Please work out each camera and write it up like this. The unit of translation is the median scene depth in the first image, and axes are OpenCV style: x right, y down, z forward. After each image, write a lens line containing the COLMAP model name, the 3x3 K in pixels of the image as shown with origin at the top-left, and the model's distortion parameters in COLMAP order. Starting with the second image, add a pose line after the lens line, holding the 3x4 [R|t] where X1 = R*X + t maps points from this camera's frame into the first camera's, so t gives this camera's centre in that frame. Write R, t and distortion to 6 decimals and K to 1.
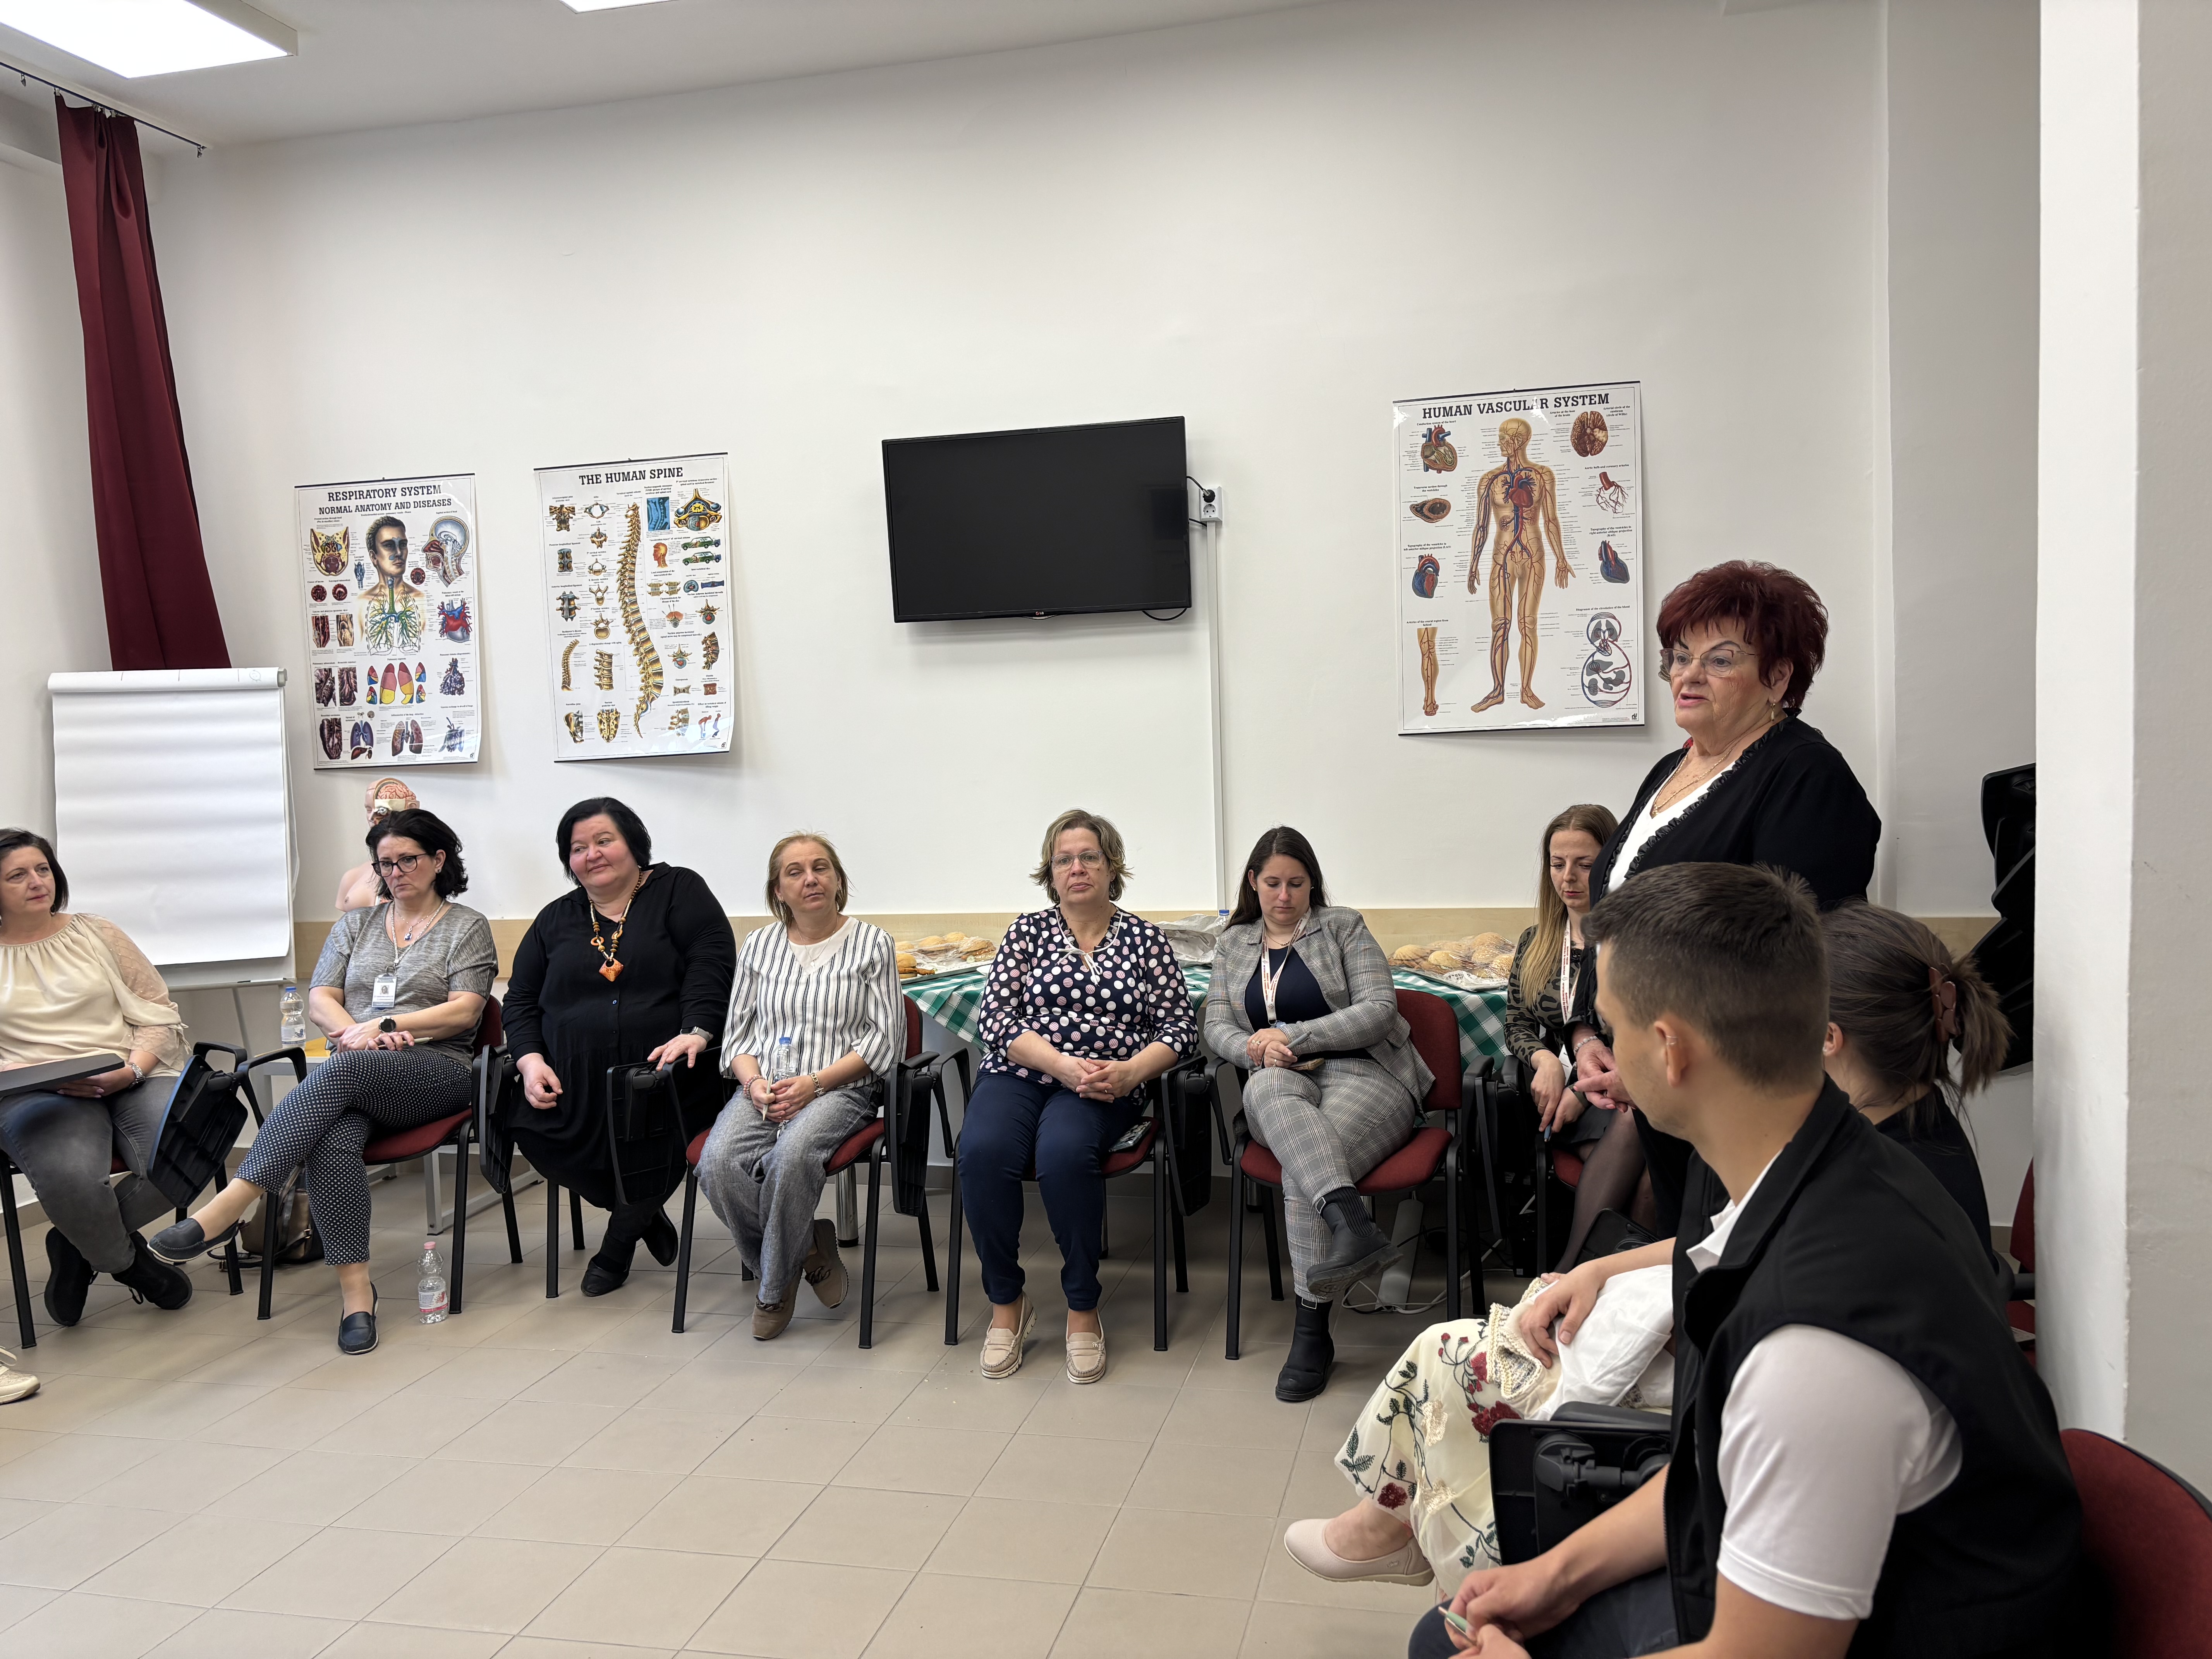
lens RADIAL K [[1657.3, 0, 1106.0], [0, 1657.3, 829.5], [0, 0, 1]] dist [-0.002158, -0.039603]
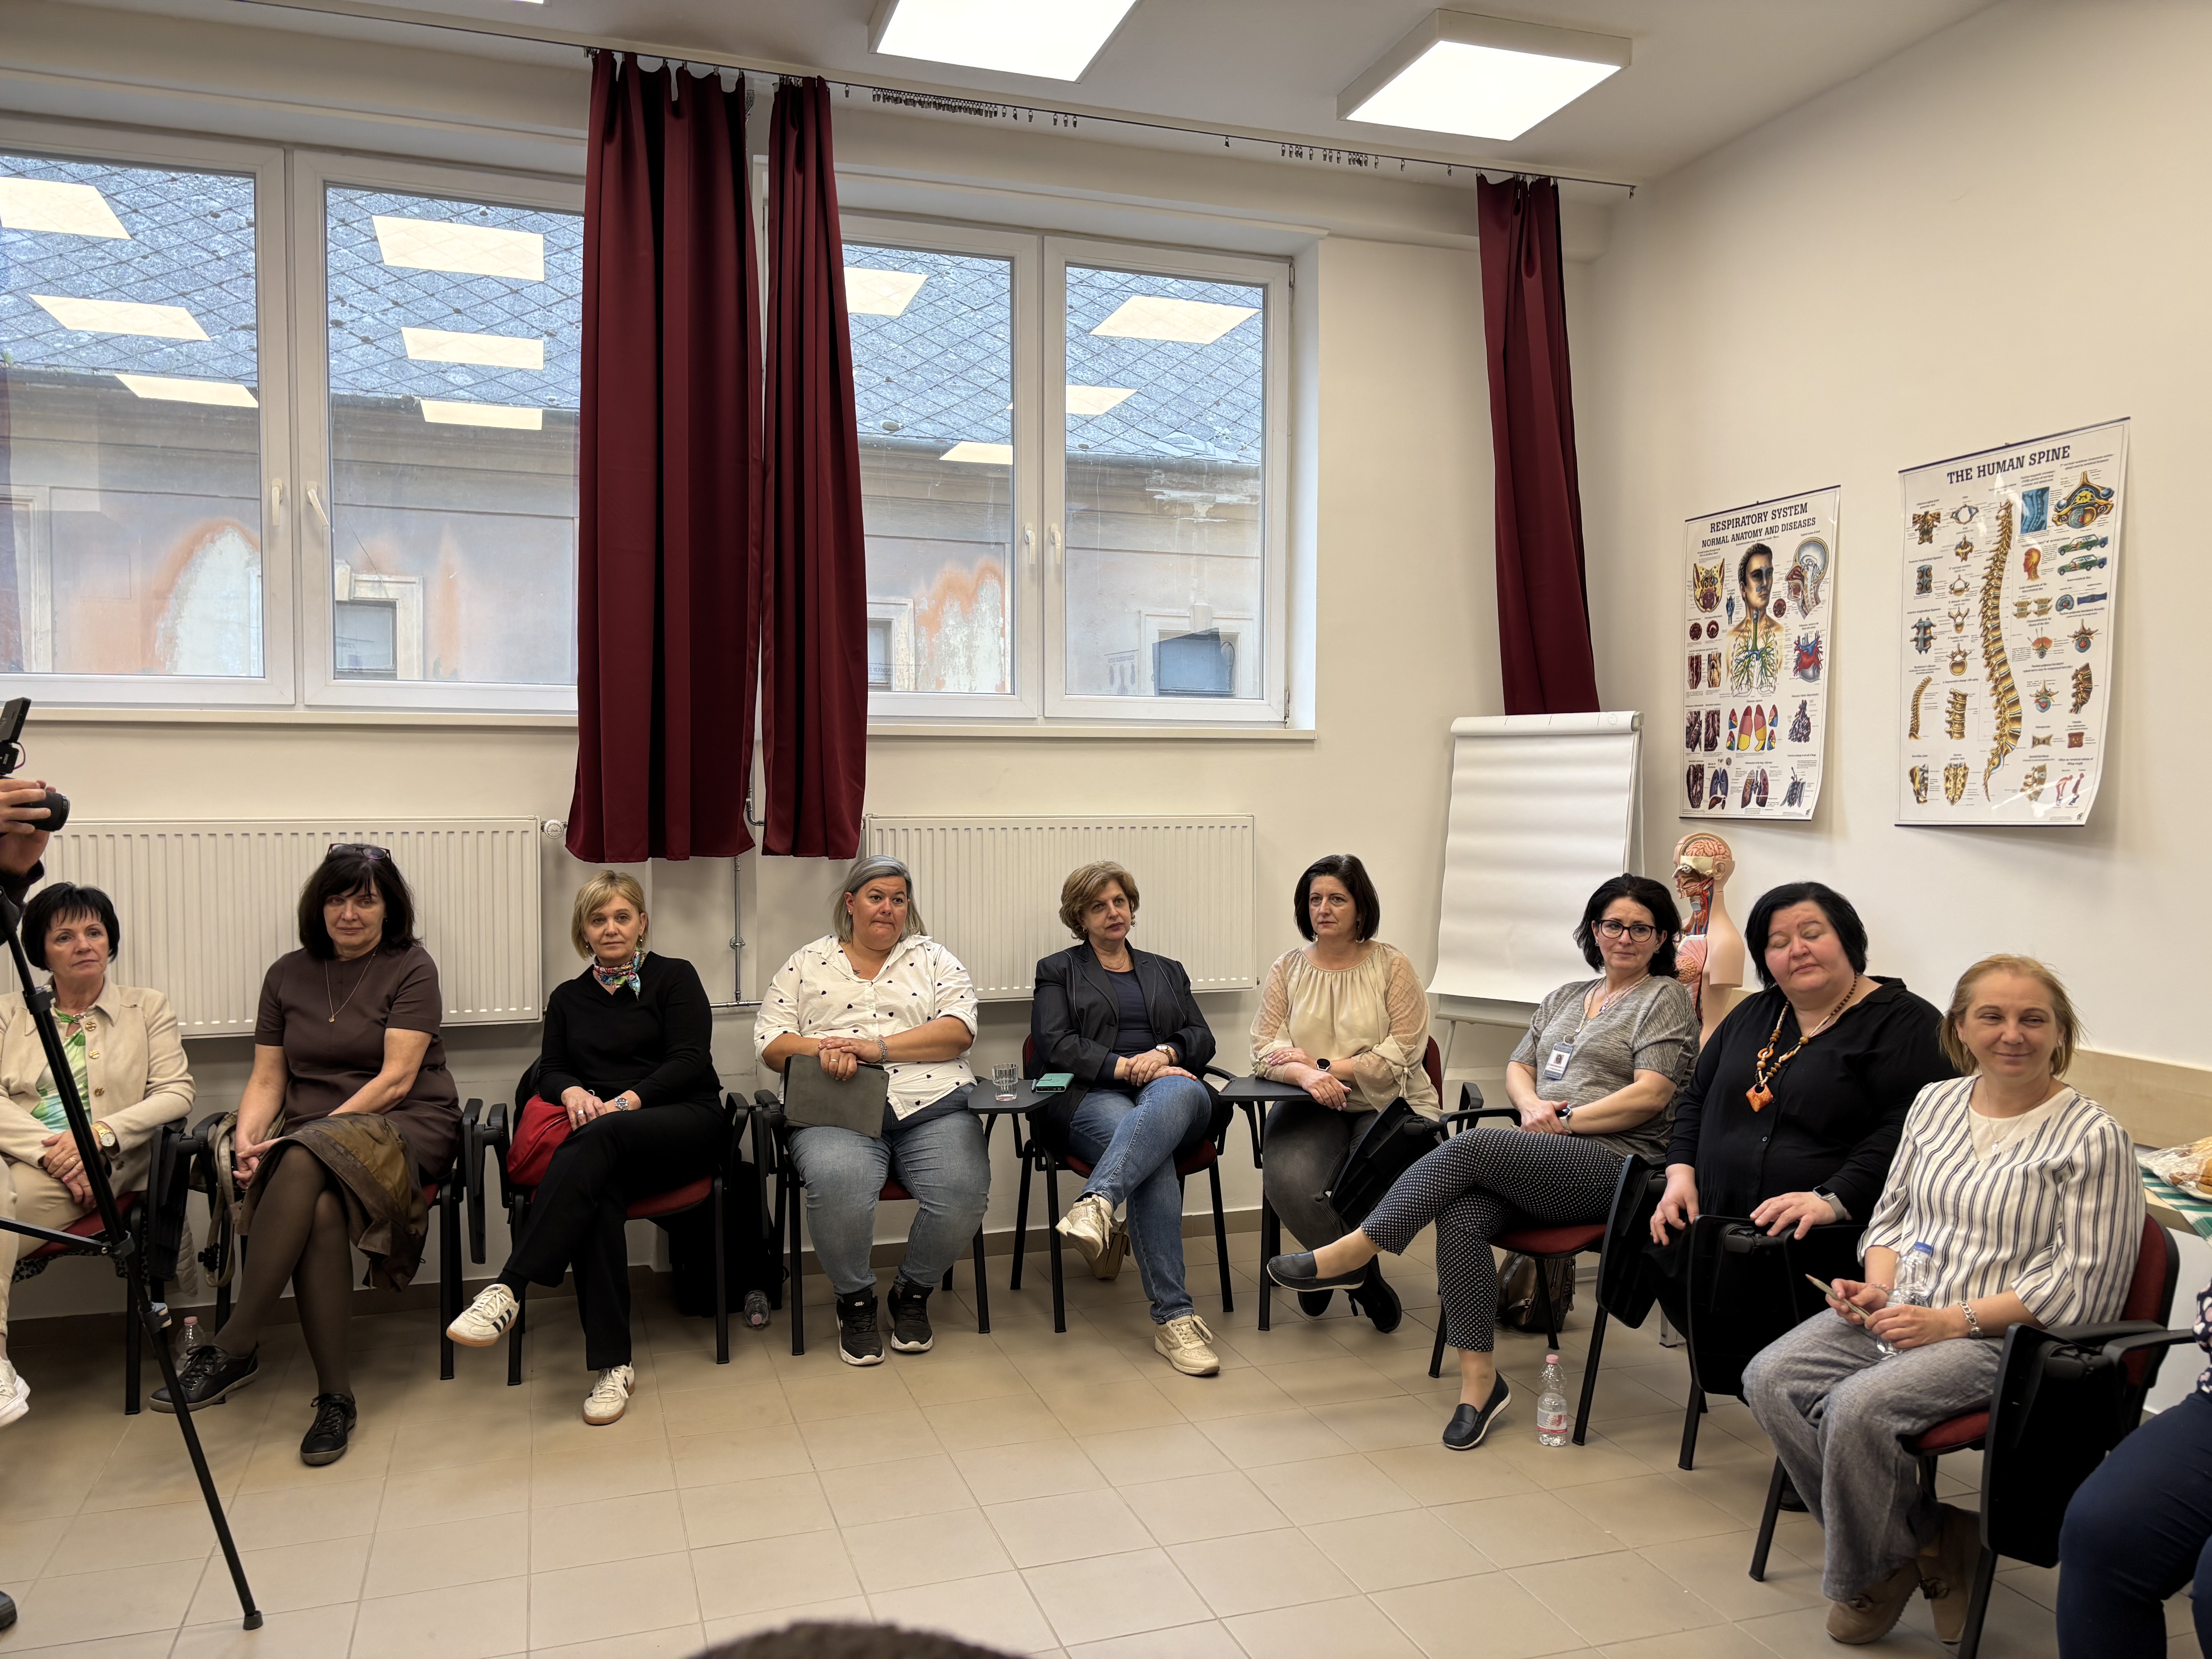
lens RADIAL K [[1638.0, 0, 1106.0], [0, 1638.0, 829.5], [0, 0, 1]] dist [-0.007196, -0.003941]
pose [[0.500617, 0.059055, -0.863652, 0.174769], [-0.064515, 0.997441, 0.030807, -0.038668], [0.863261, 0.040296, 0.503146, 0.253098]]
